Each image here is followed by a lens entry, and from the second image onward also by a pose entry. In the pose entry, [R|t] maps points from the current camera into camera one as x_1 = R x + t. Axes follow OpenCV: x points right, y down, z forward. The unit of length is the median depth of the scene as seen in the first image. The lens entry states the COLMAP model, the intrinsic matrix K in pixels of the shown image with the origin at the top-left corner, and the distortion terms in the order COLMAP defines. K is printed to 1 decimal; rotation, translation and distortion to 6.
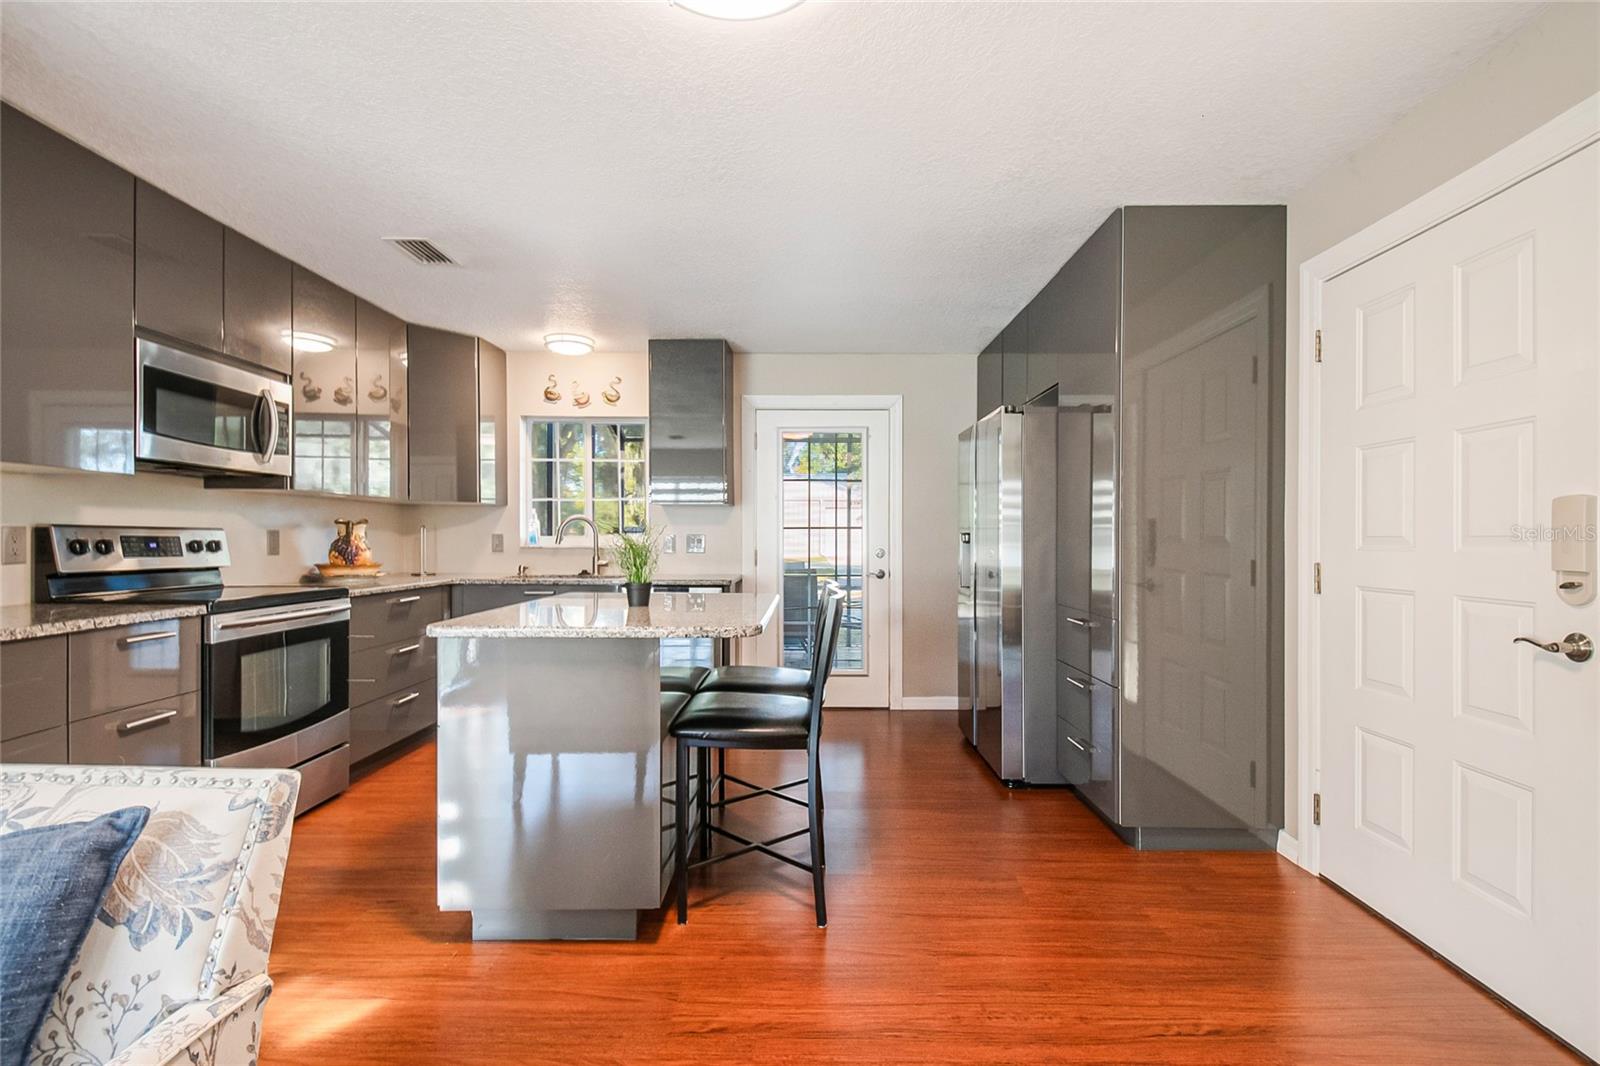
lens RADIAL K [[705.9, 0, 796.0], [0, 705.9, 537.4], [0, 0, 1]] dist [0.004974, -0.000111]
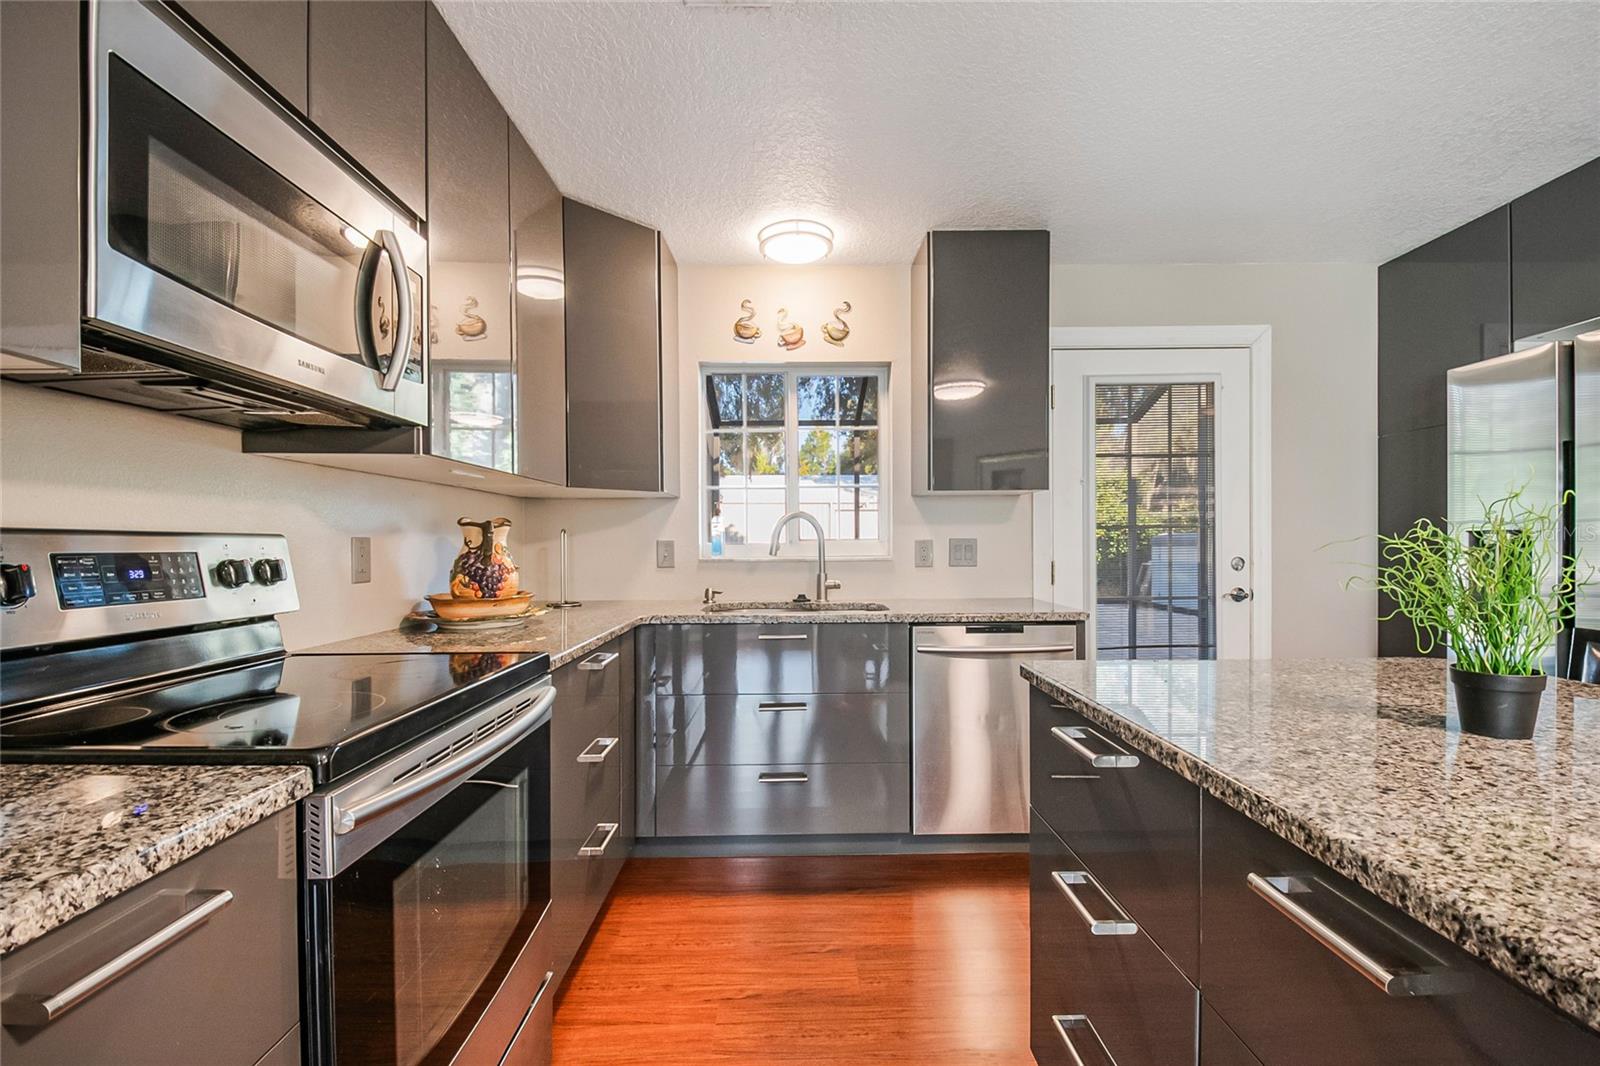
lens RADIAL K [[705.9, 0, 804.4], [0, 705.9, 537.0], [0, 0, 1]] dist [0.004974, -0.000111]
pose [[0.999571, -0.010676, 0.027272, -0.407200], [0.010881, 0.999913, -0.007390, -0.002752], [-0.027191, 0.007684, 0.999601, 0.443168]]
